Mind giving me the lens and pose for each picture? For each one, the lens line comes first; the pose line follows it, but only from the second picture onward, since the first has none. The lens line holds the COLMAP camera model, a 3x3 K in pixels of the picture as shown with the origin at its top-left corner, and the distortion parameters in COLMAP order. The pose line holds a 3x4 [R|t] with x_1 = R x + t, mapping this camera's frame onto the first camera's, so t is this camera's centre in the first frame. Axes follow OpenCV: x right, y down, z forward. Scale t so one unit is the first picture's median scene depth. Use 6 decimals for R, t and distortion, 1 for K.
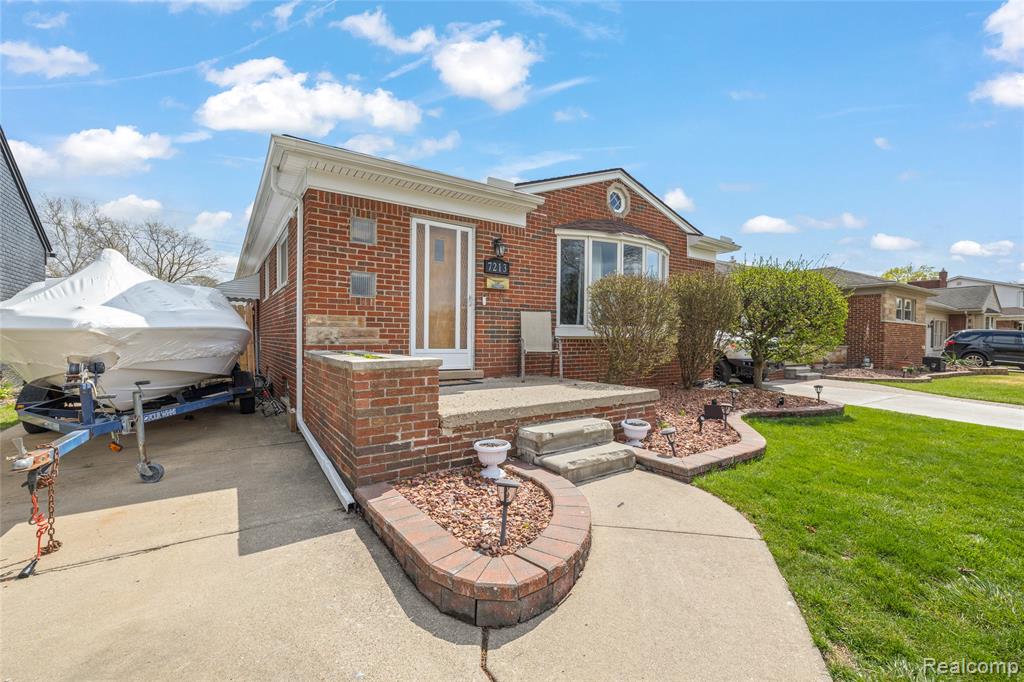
lens RADIAL K [[415.9, 0, 511.4], [0, 415.9, 339.6], [0, 0, 1]] dist [0.000116, -0.000079]
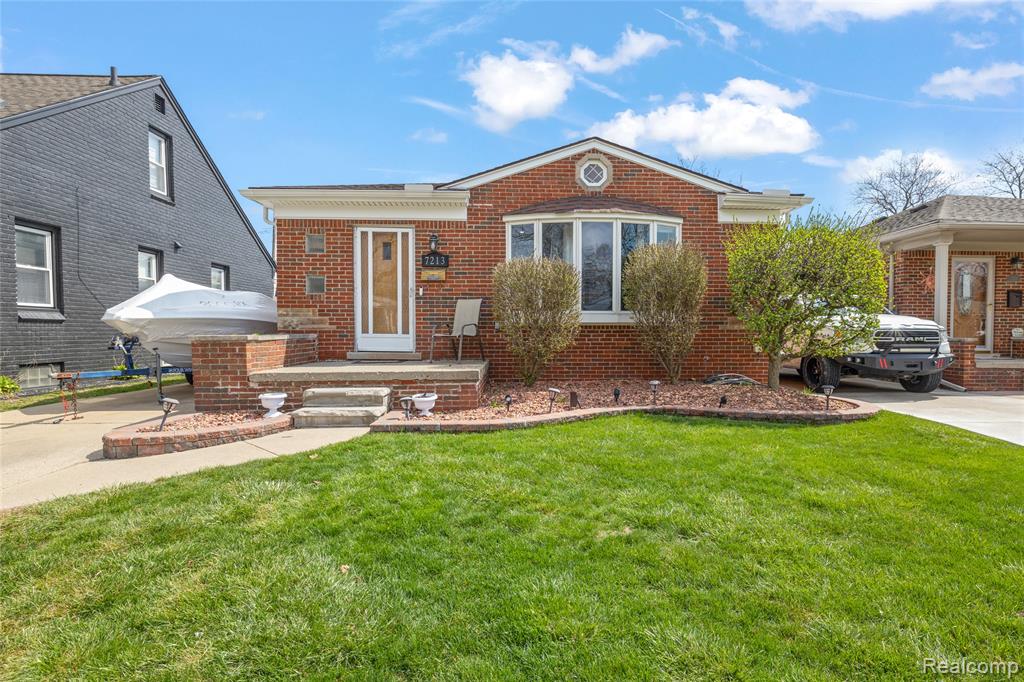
lens RADIAL K [[482.4, 0, 513.0], [0, 482.4, 341.5], [0, 0, 1]] dist [-0.004546, 0.000039]
pose [[0.861484, 0.005624, -0.507754, 0.835159], [0.002493, 0.999880, 0.015303, 0.023837], [0.507779, -0.014449, 0.861366, -0.006270]]
